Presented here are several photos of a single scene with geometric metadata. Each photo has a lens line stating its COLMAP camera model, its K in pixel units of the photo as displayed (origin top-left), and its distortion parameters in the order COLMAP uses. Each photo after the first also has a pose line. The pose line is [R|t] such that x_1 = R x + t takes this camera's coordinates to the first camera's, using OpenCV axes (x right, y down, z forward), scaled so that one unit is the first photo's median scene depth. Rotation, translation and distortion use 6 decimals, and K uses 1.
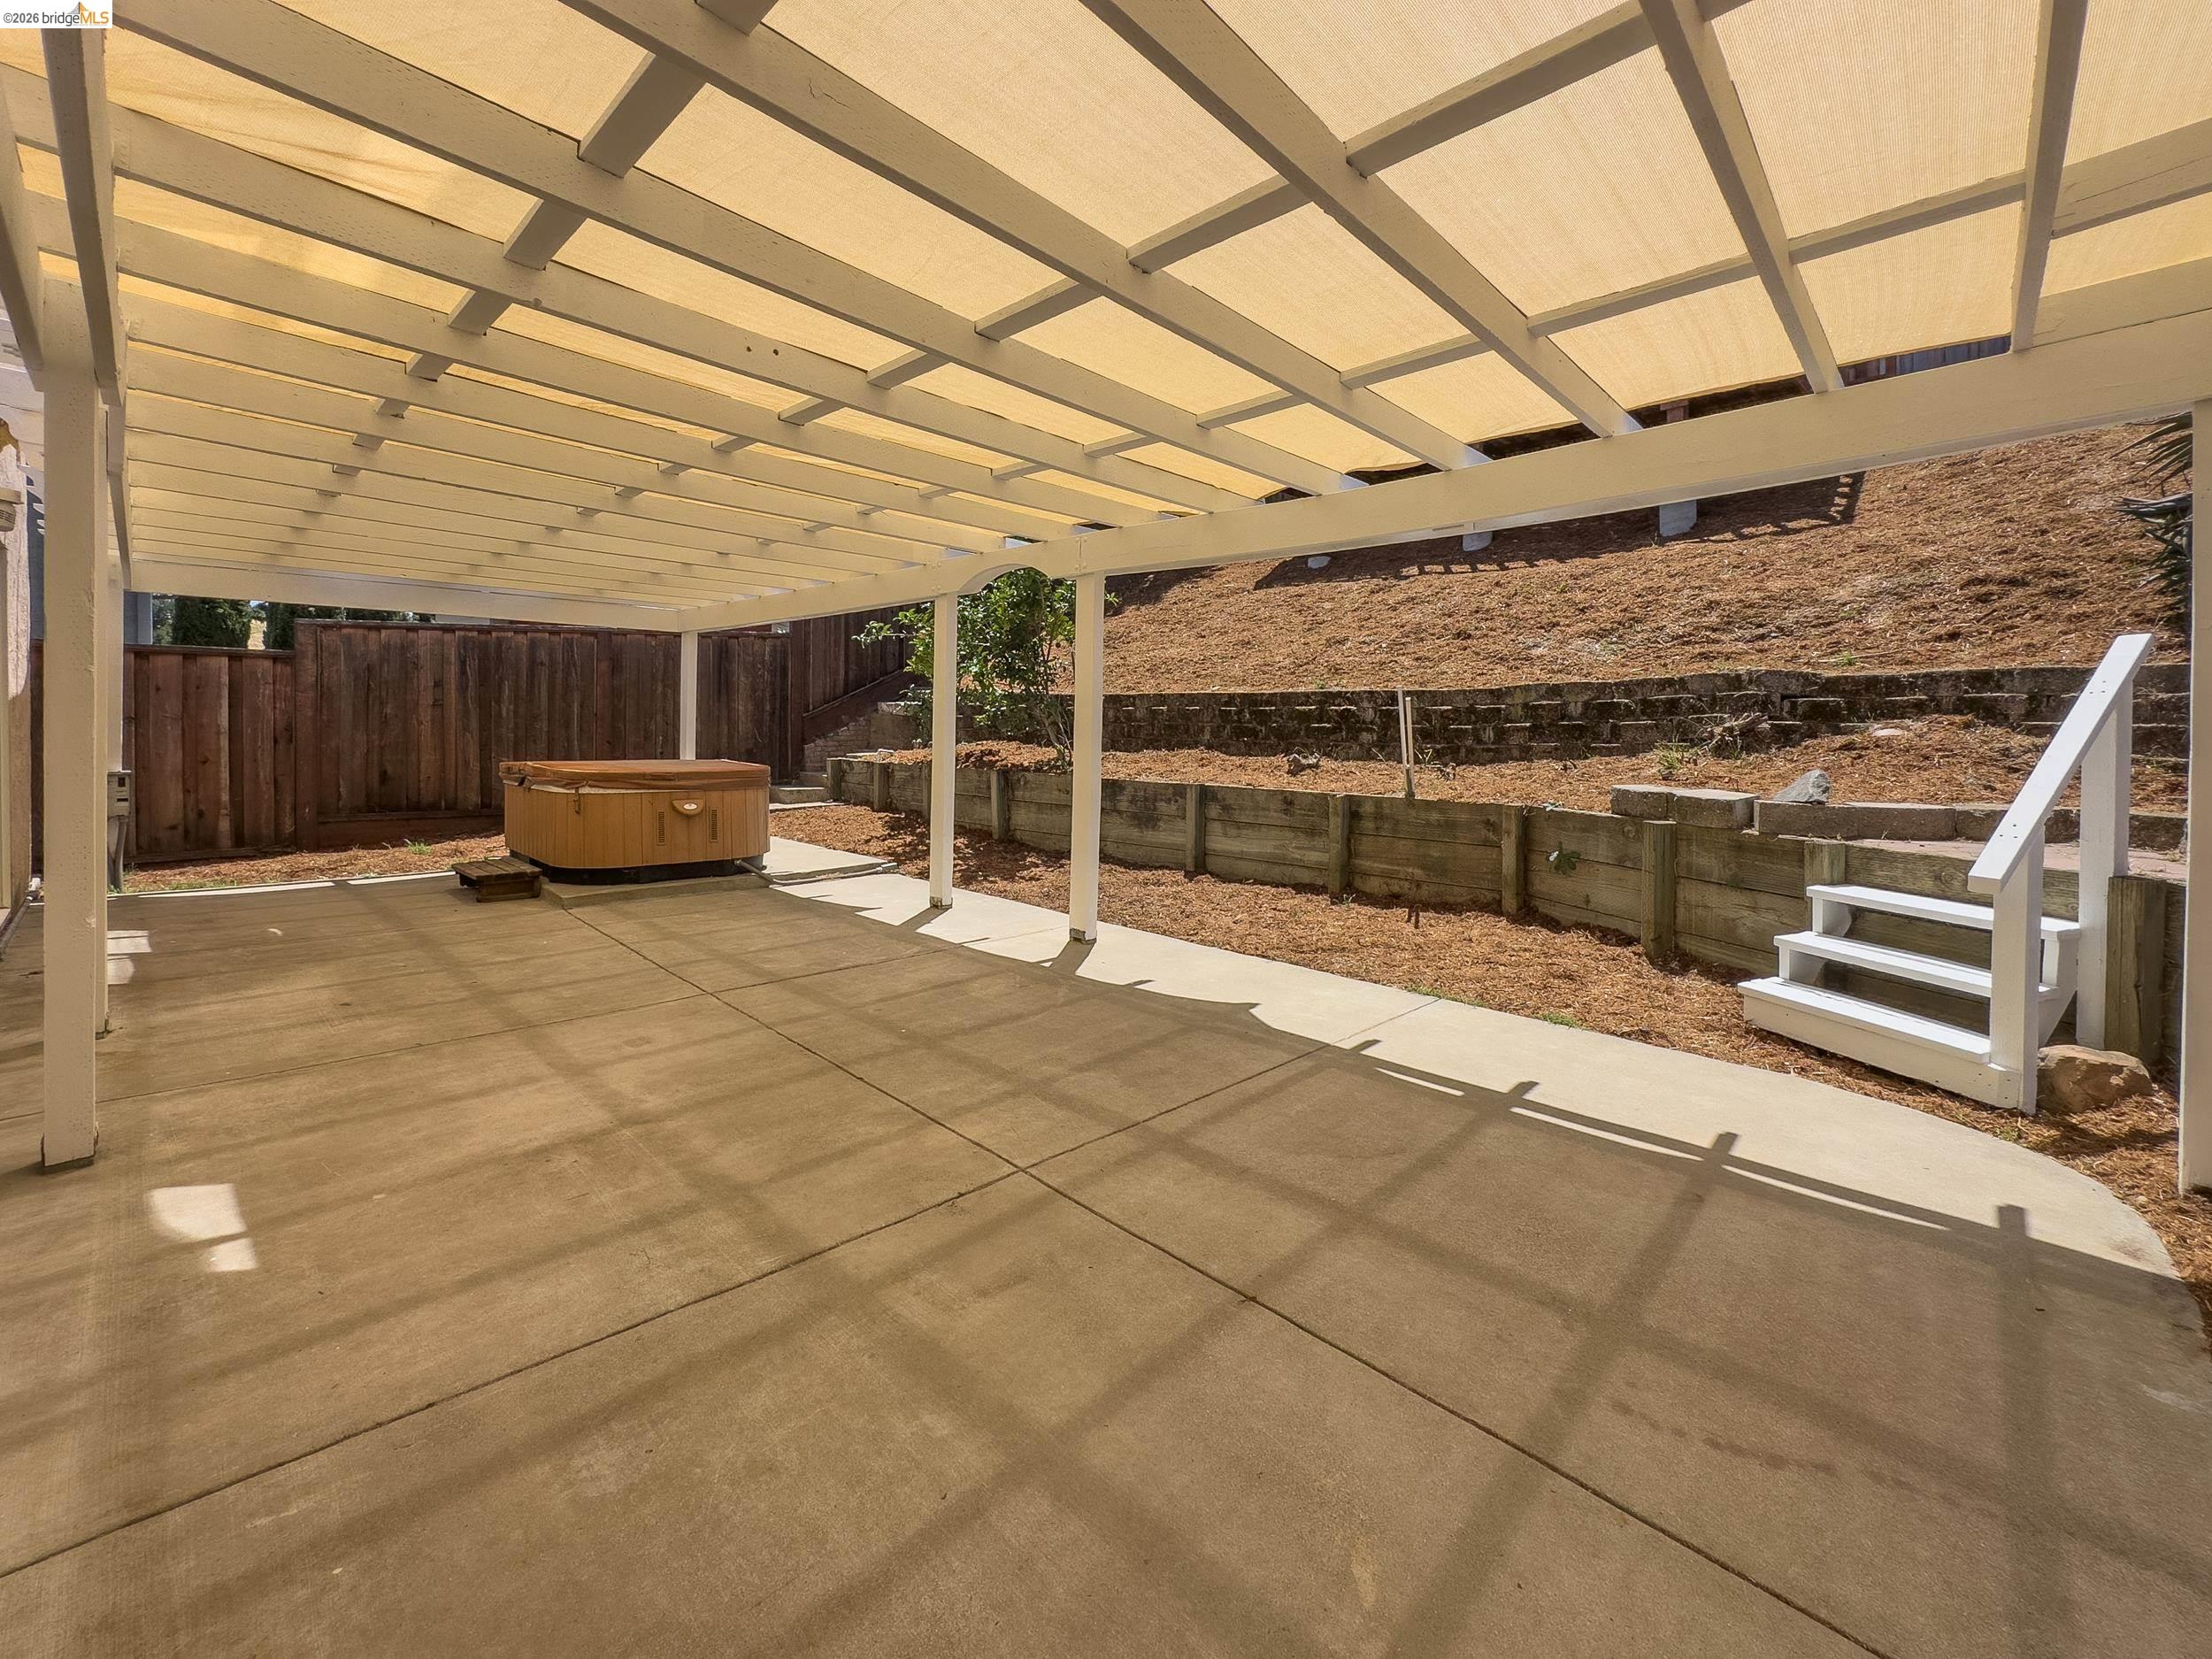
lens RADIAL K [[900.5, 0, 1072.5], [0, 900.5, 757.6], [0, 0, 1]] dist [-0.004129, 0.001029]
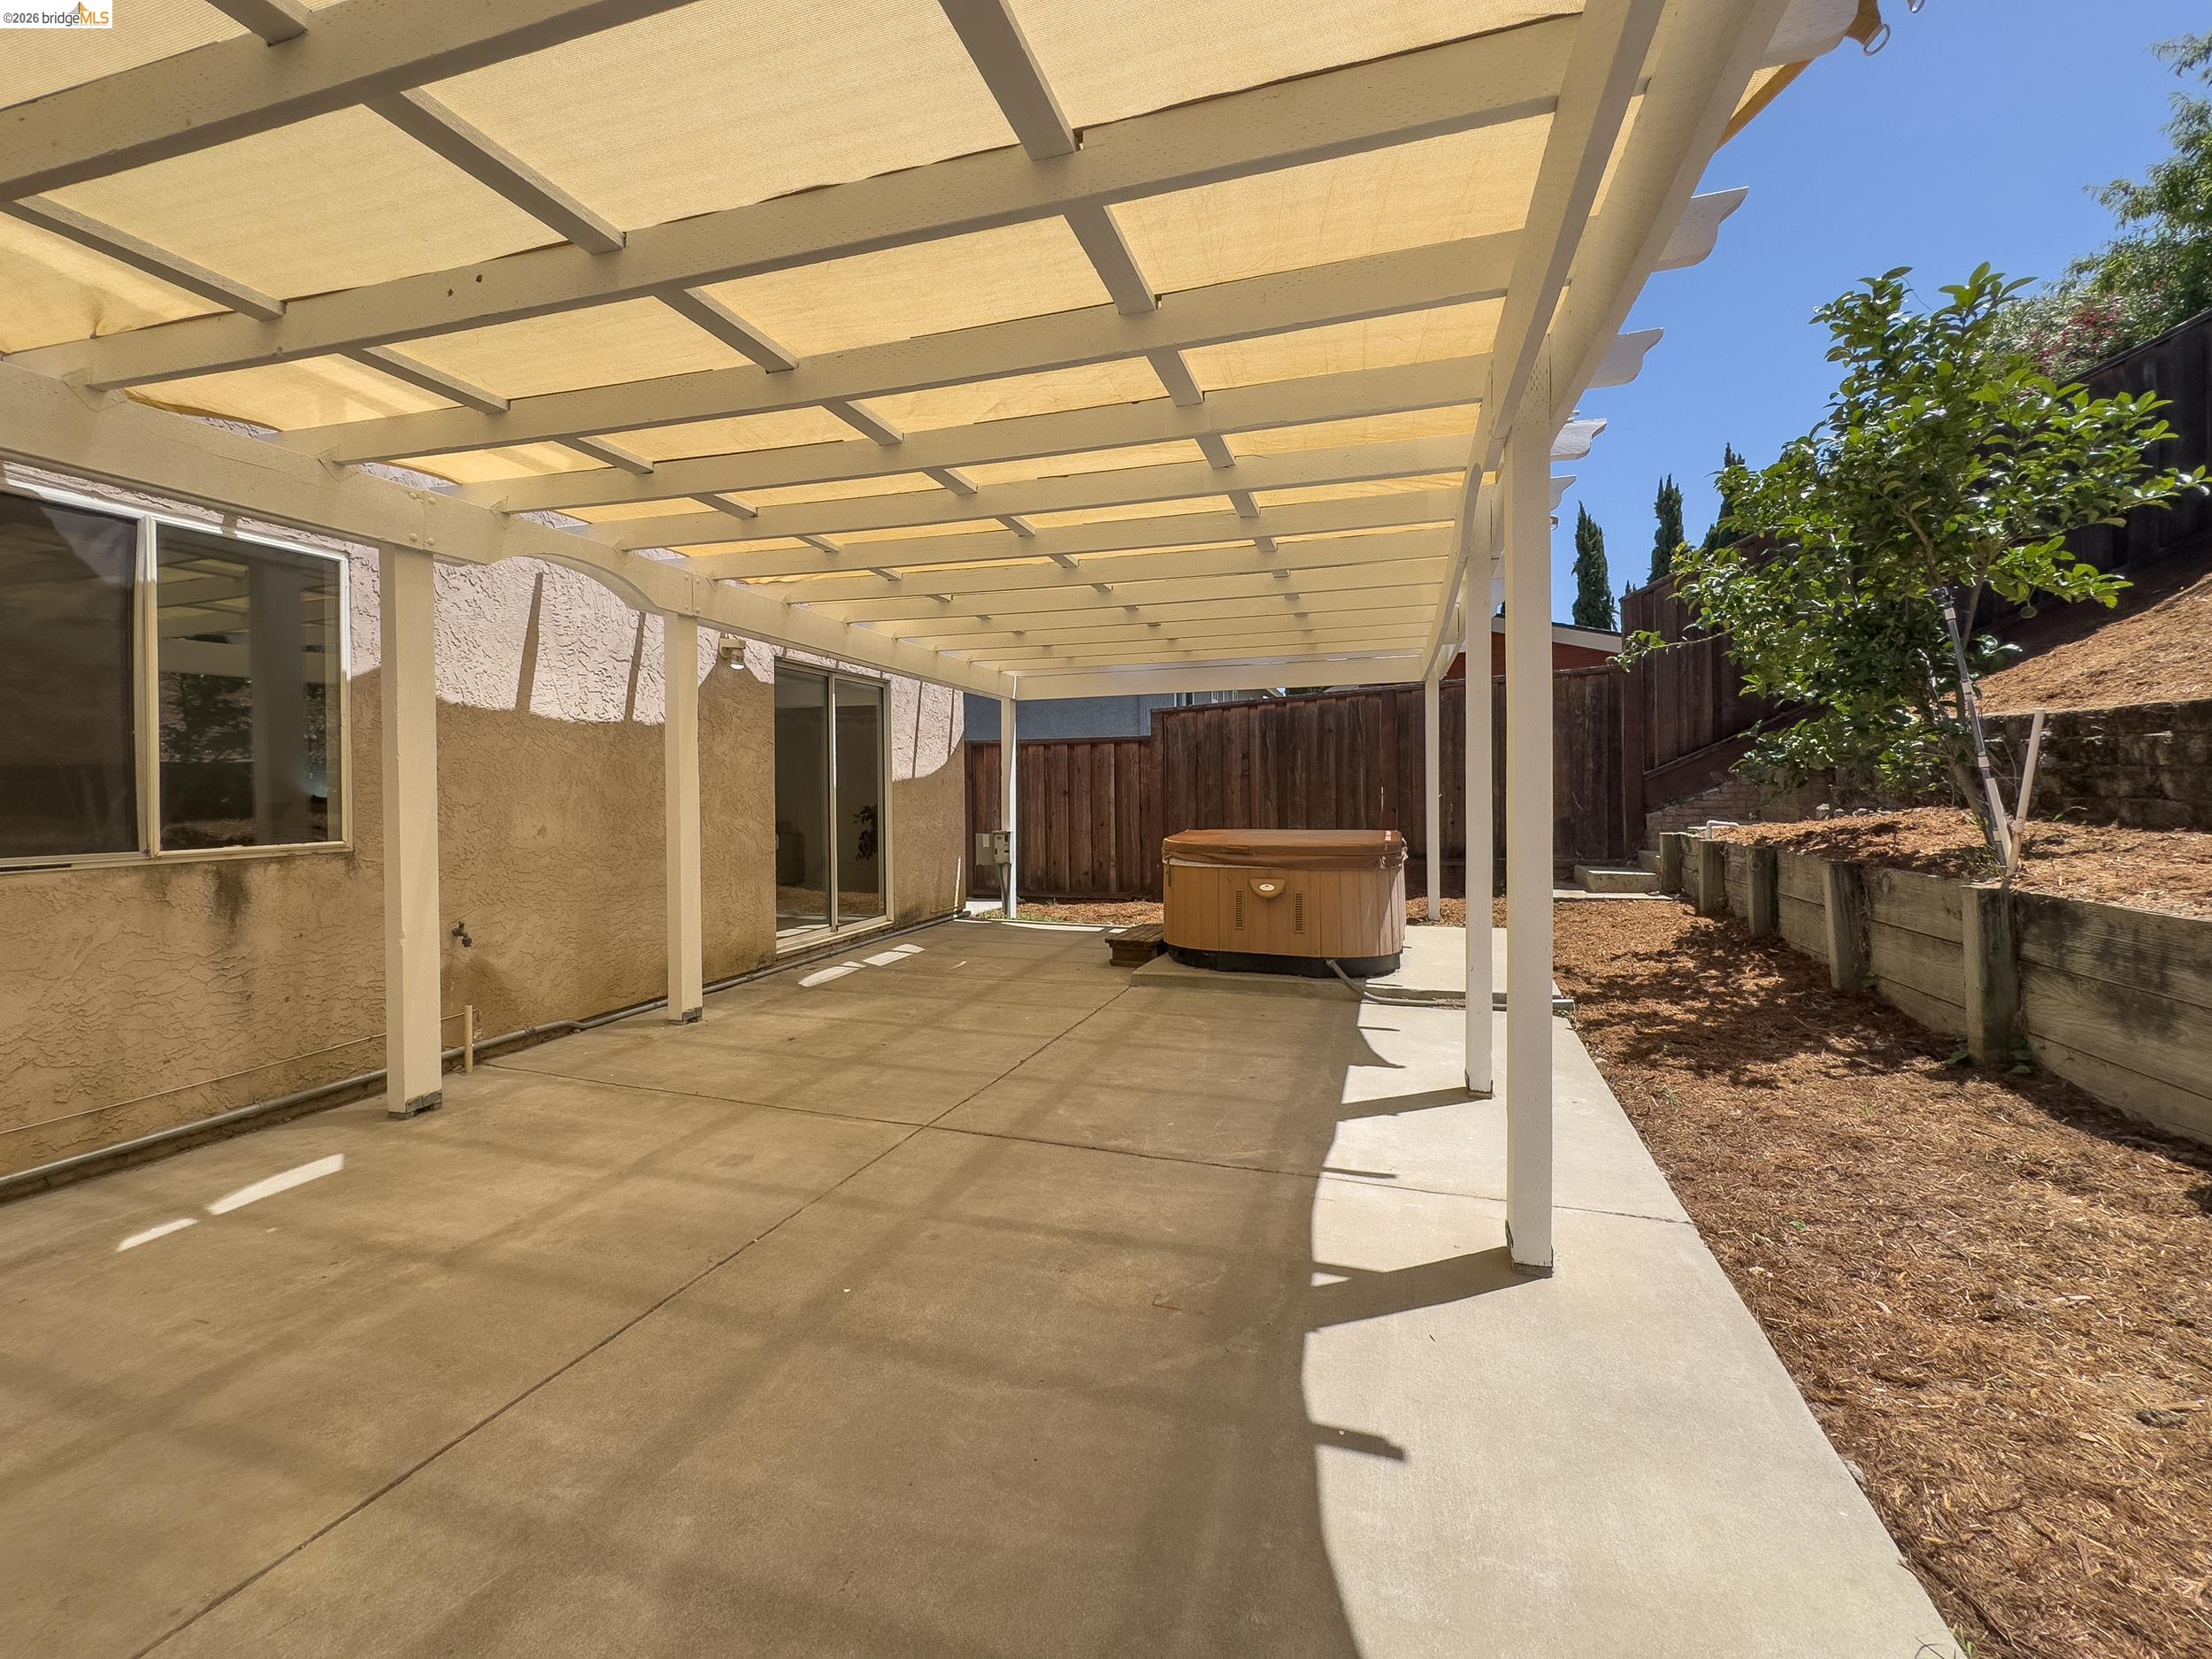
lens RADIAL K [[900.5, 0, 1161.2], [0, 900.5, 792.5], [0, 0, 1]] dist [-0.004129, 0.001029]
pose [[0.486949, -0.016077, -0.873283, 0.255997], [-0.015448, 0.999516, -0.027015, -0.009341], [0.873294, 0.026646, 0.486465, 0.508120]]
